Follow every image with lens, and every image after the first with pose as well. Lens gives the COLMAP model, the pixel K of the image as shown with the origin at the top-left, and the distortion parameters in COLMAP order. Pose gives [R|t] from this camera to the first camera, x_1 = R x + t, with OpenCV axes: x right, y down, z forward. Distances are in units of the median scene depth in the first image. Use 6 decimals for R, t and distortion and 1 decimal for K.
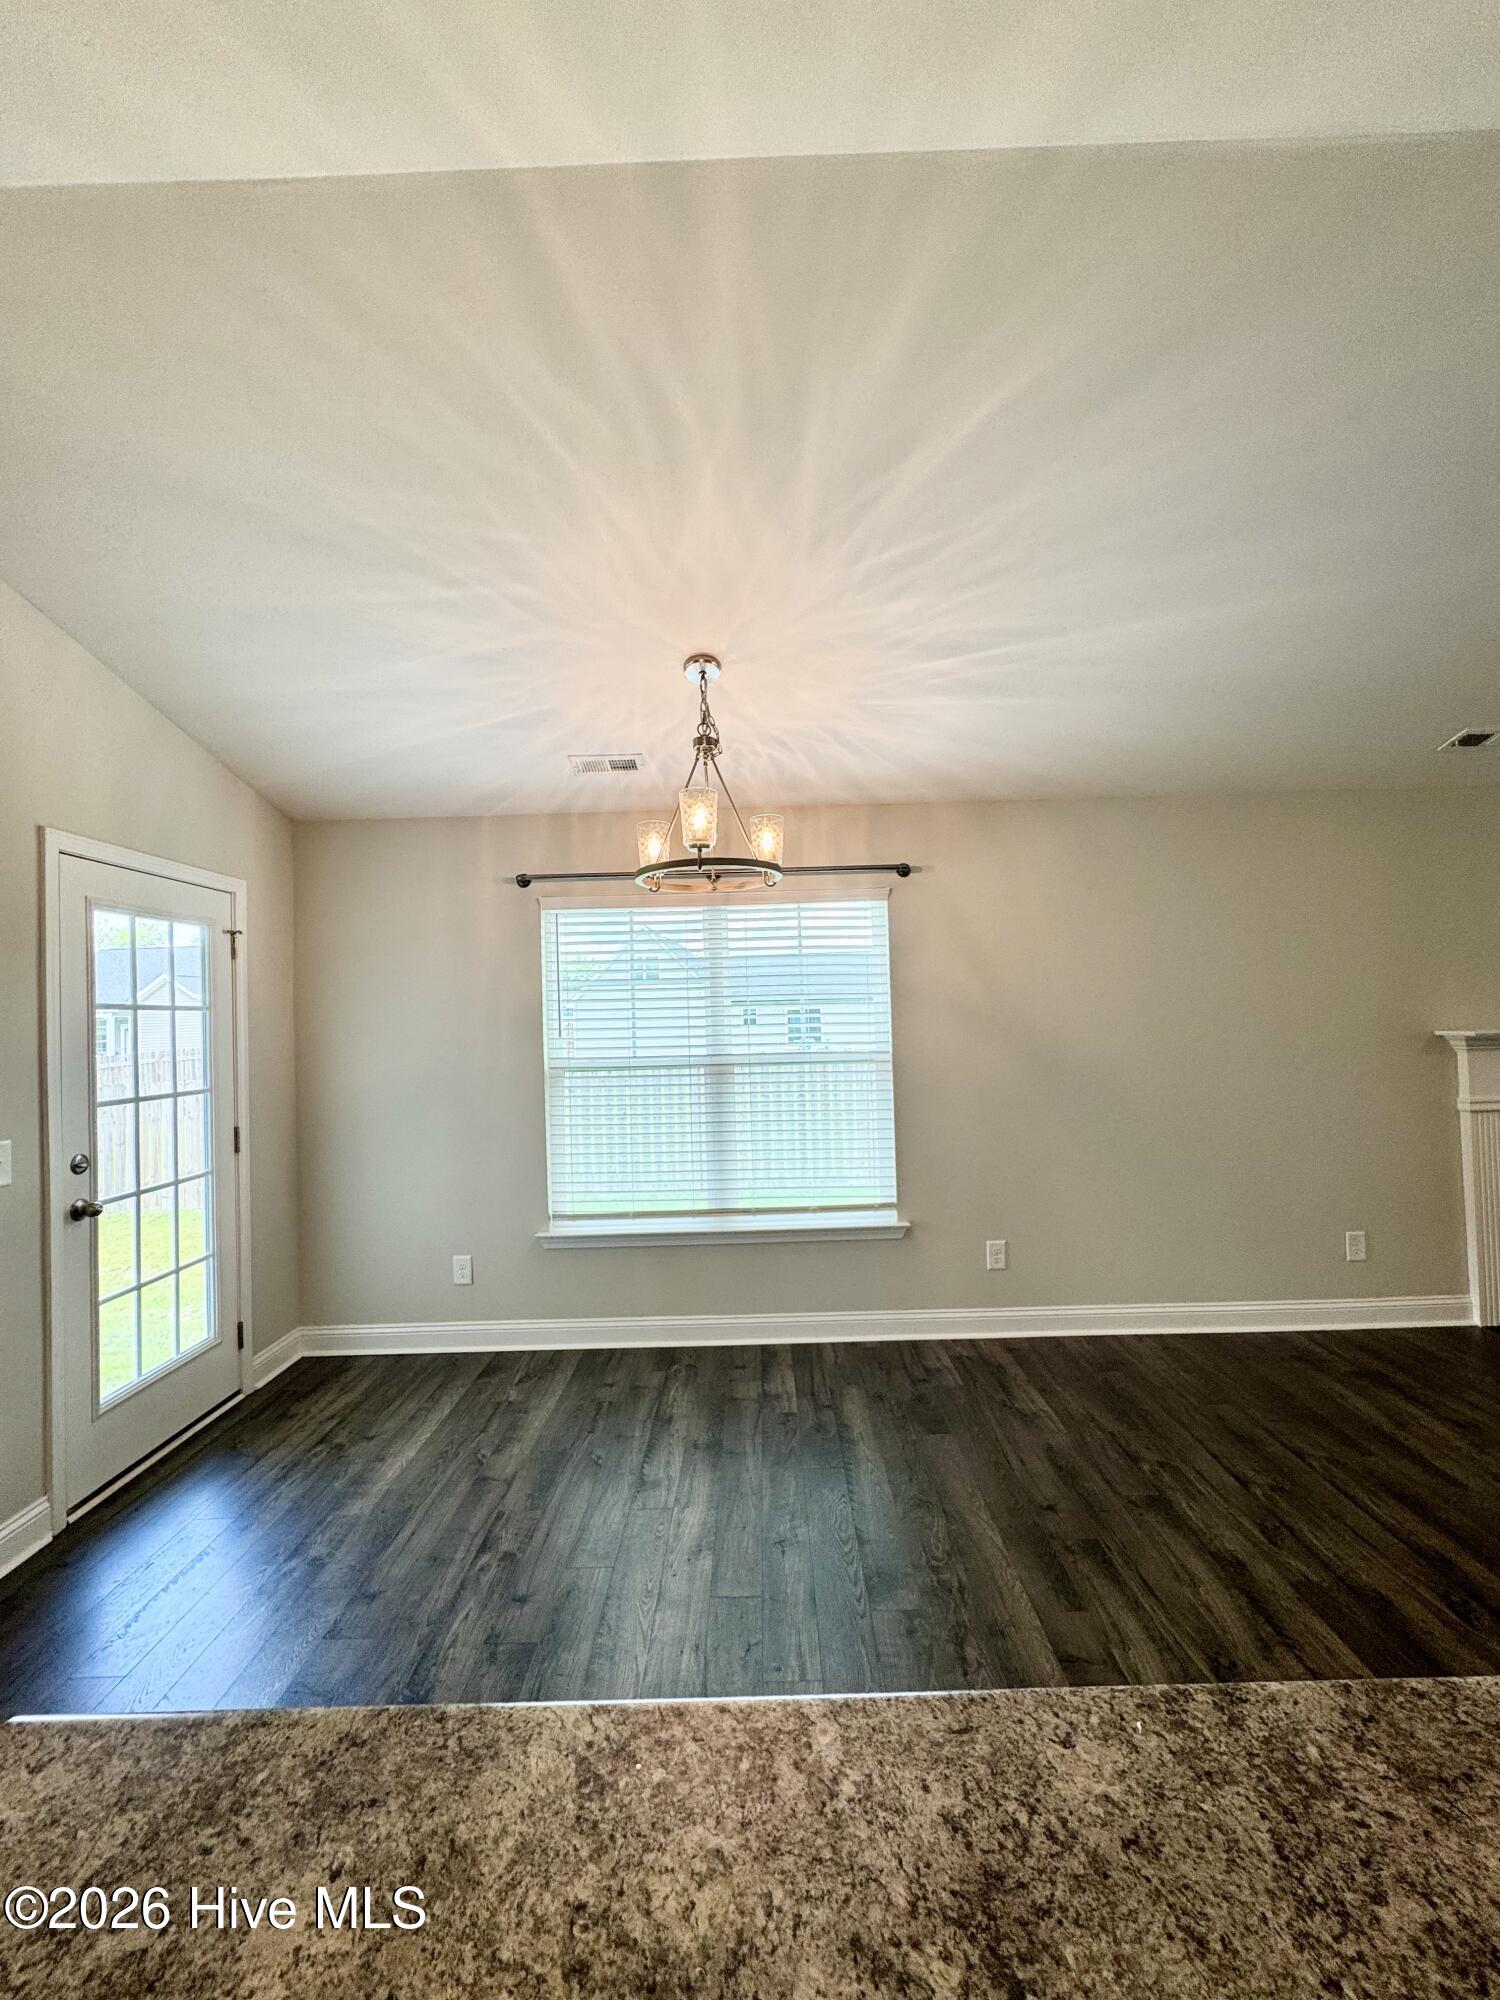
lens RADIAL K [[794.5, 0, 750.0], [0, 794.5, 1000.0], [0, 0, 1]] dist [-0.000713, 0.000293]
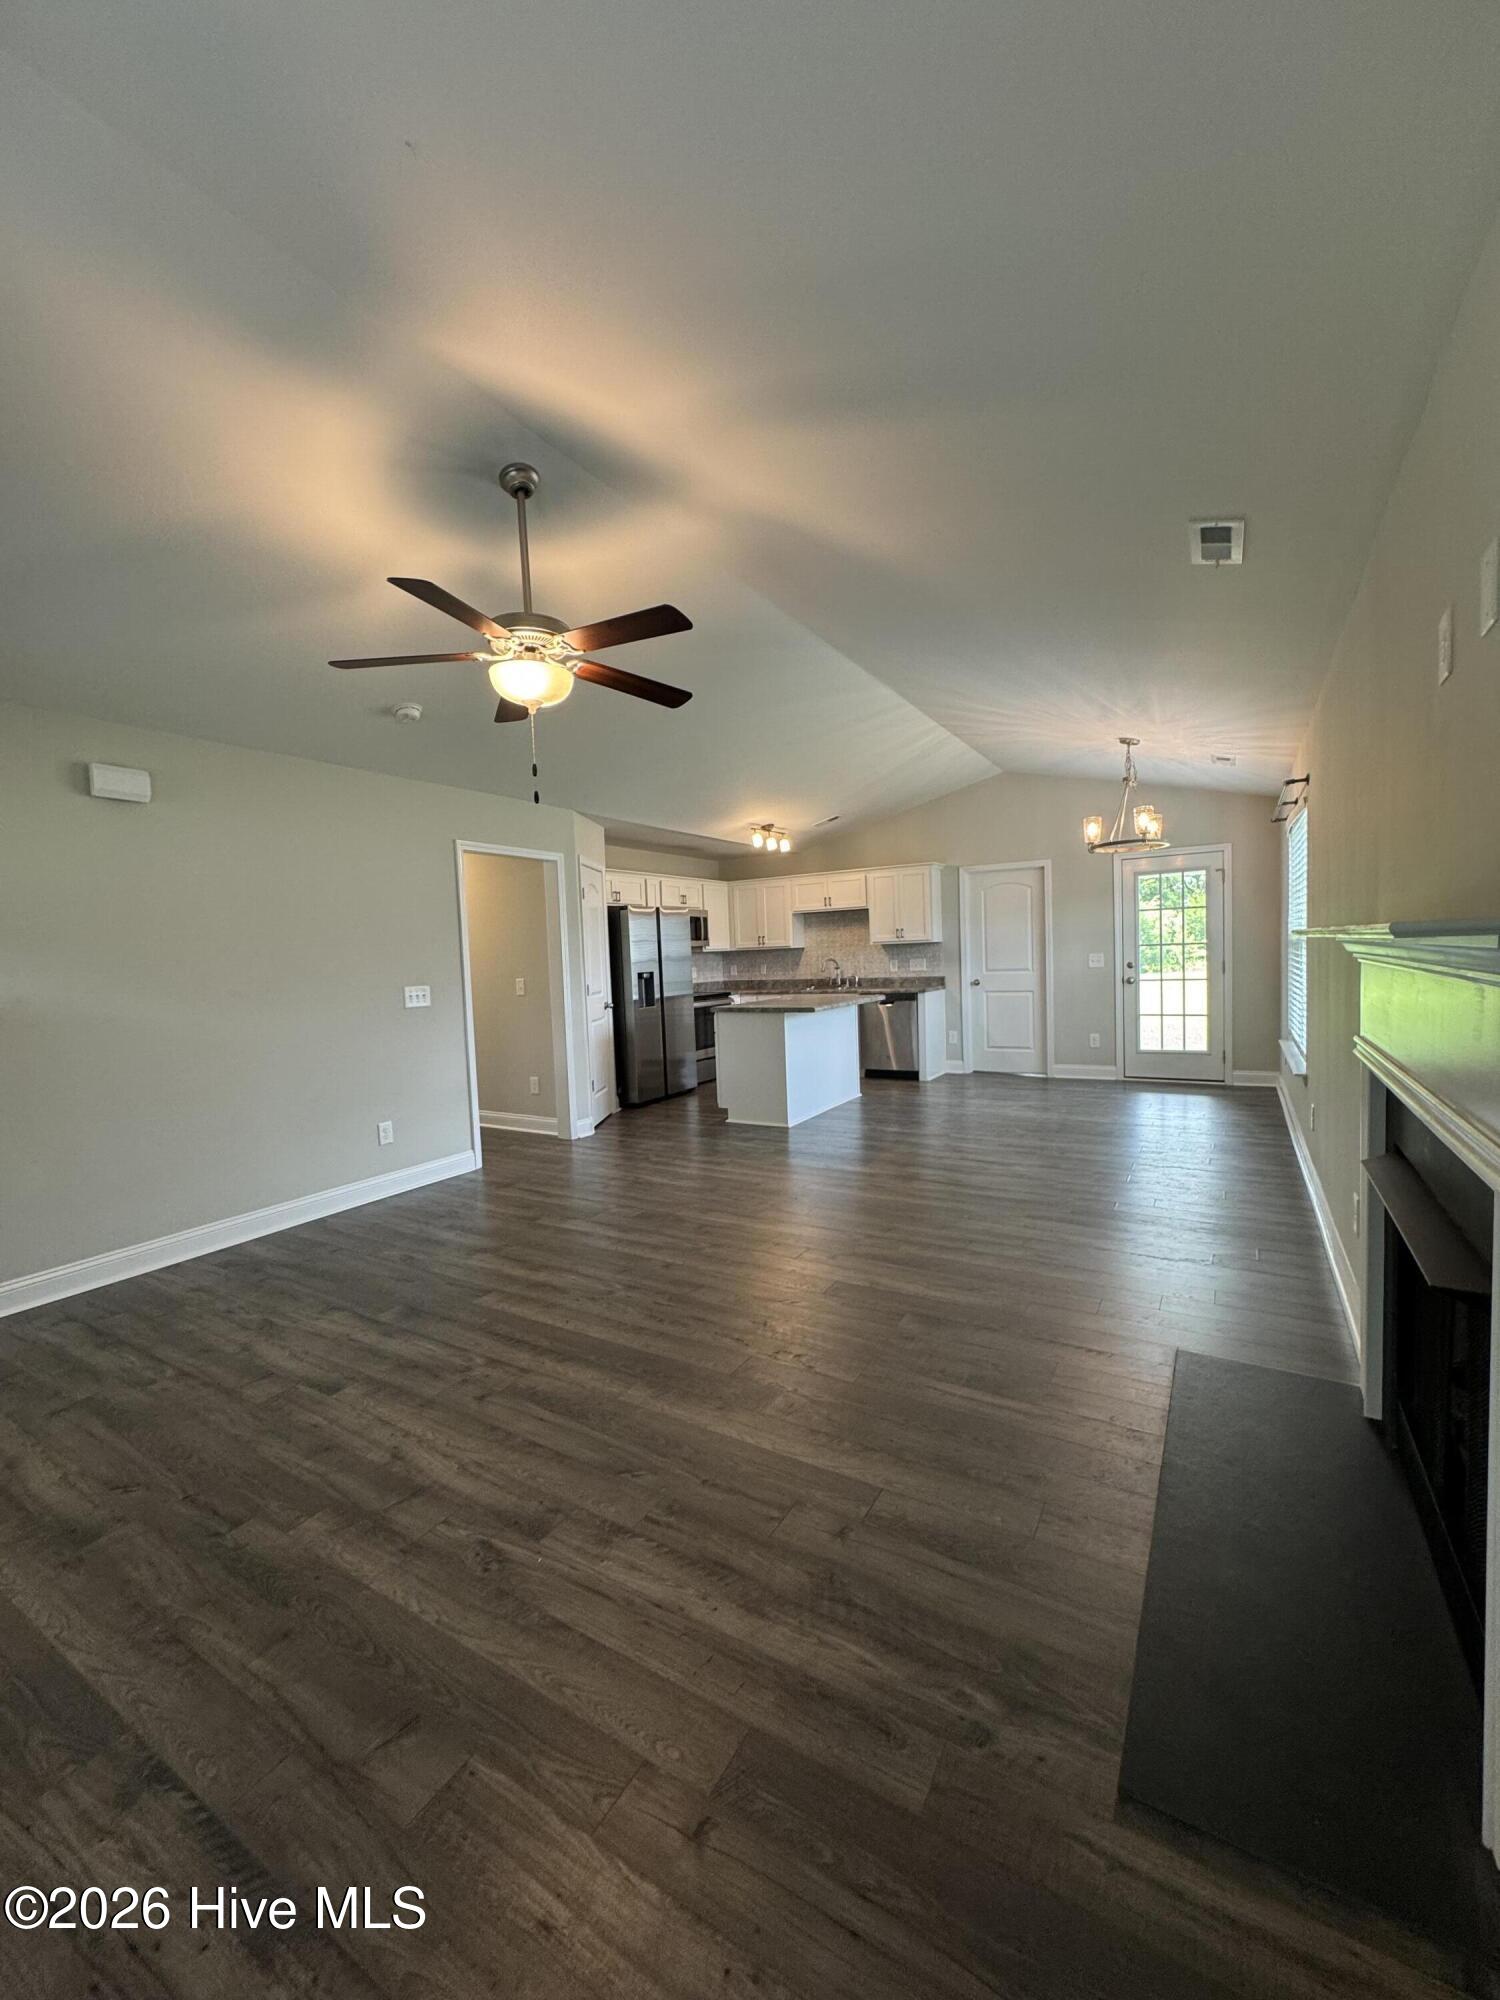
lens RADIAL K [[794.7, 0, 753.1], [0, 794.7, 1002.2], [0, 0, 1]] dist [-0.003030, 0.000808]
pose [[-0.506260, 0.100960, -0.856451, 1.851377], [0.078184, 0.994407, 0.071006, 0.017953], [0.858830, -0.031013, -0.511322, 1.000110]]
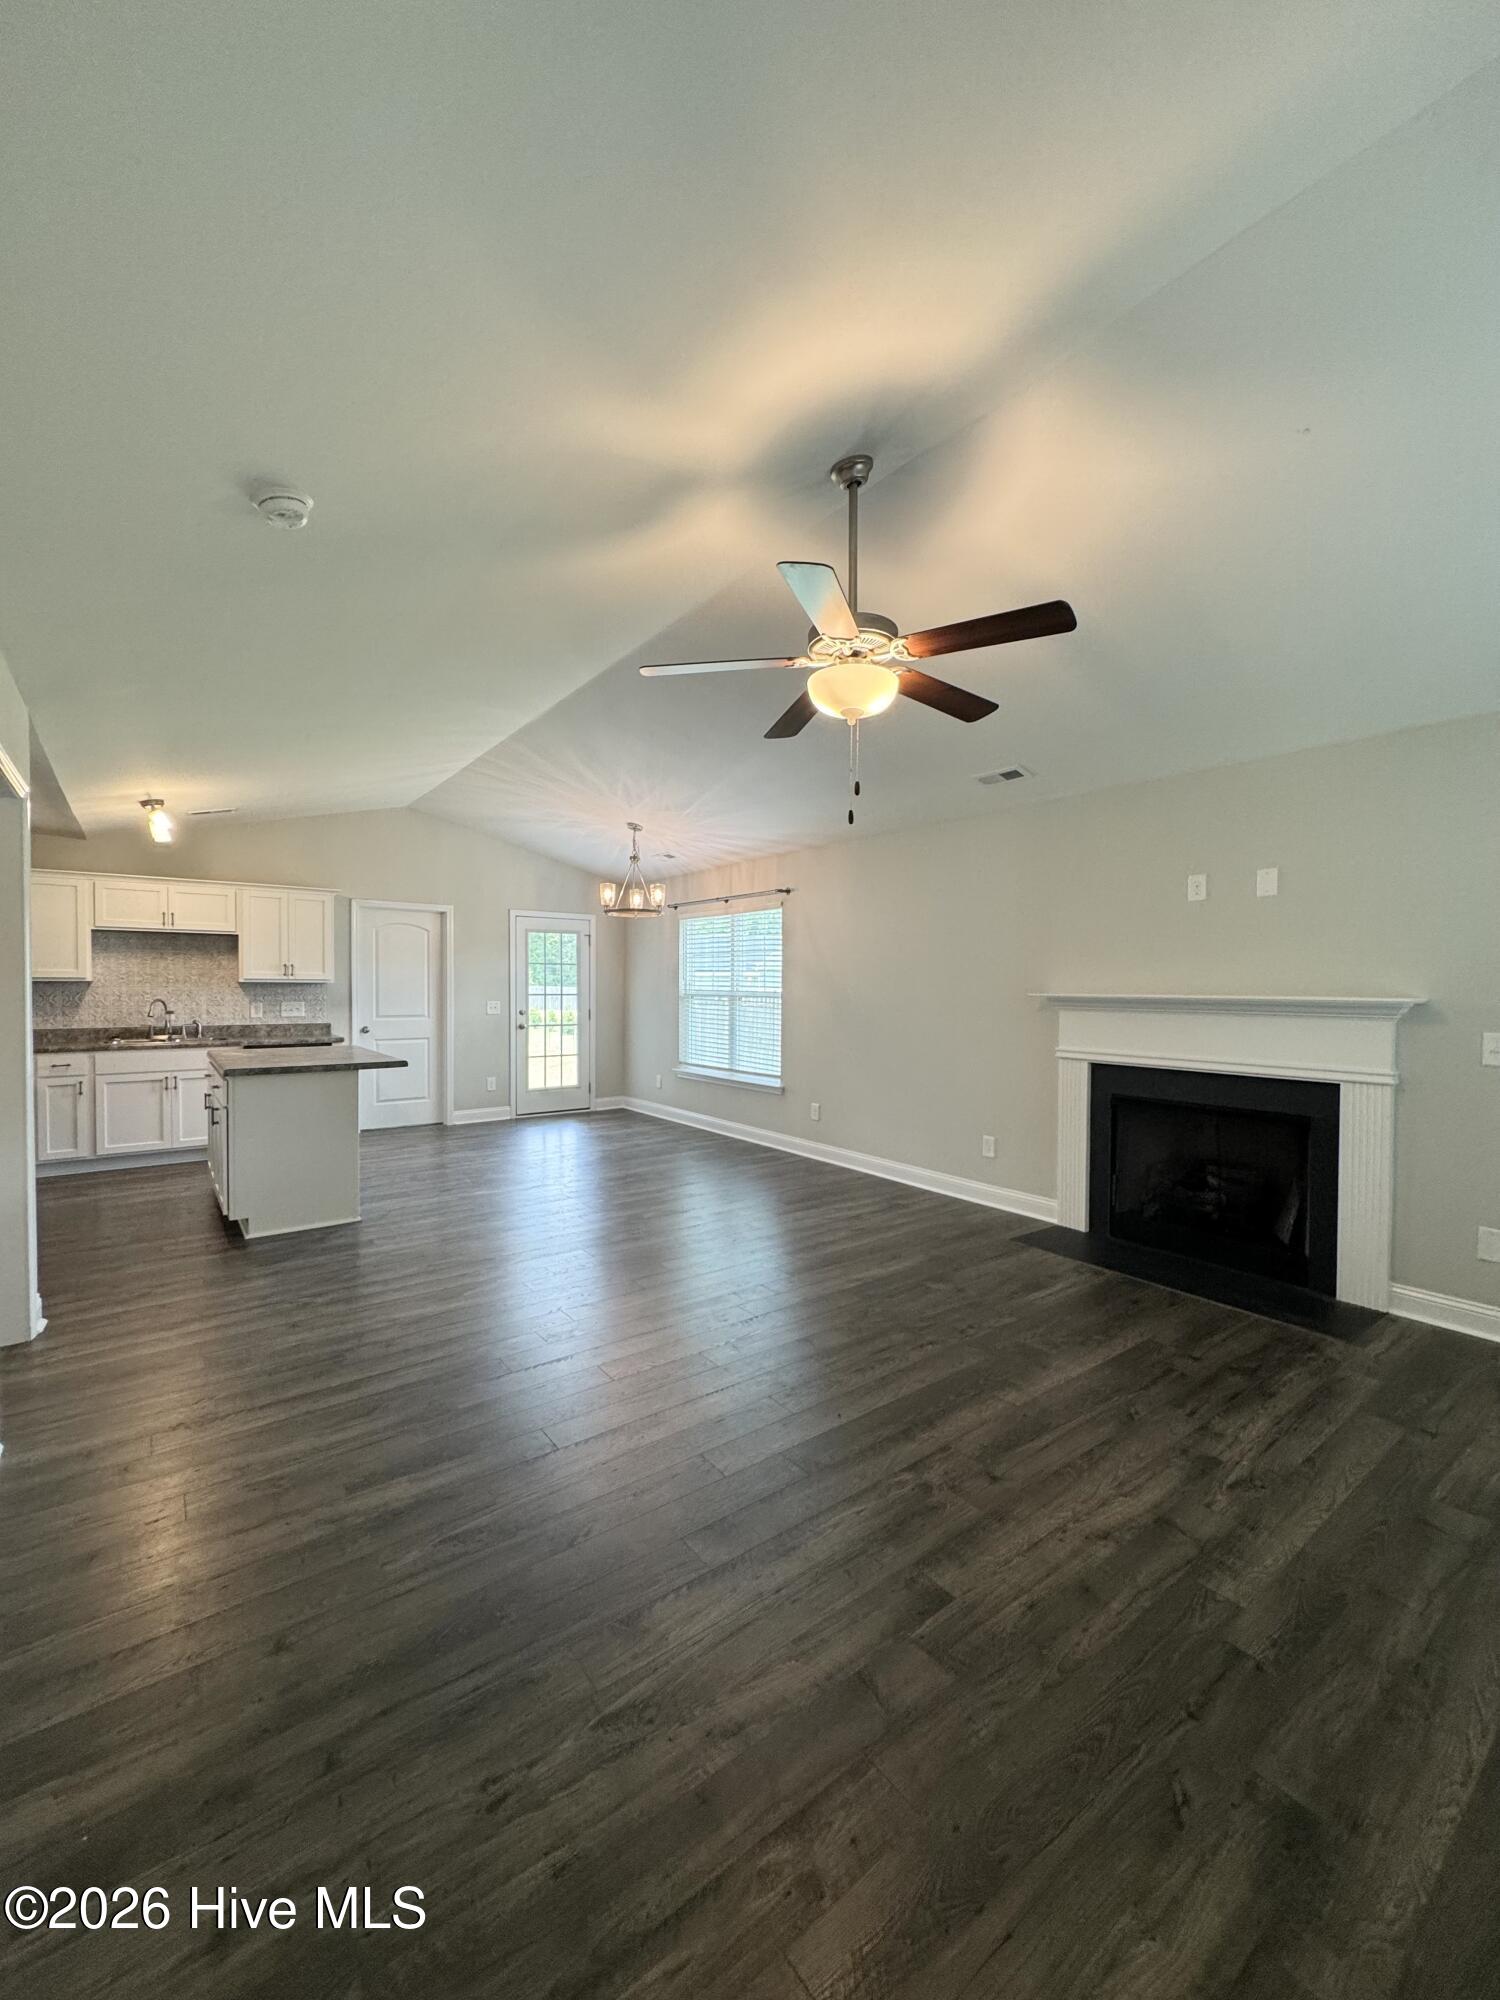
lens RADIAL K [[794.7, 0, 753.1], [0, 794.7, 1002.2], [0, 0, 1]] dist [-0.003030, 0.000808]
pose [[0.608749, 0.049673, -0.791806, 1.771507], [-0.001502, 0.998108, 0.061460, -0.027725], [0.793361, -0.036225, 0.607672, -0.171627]]
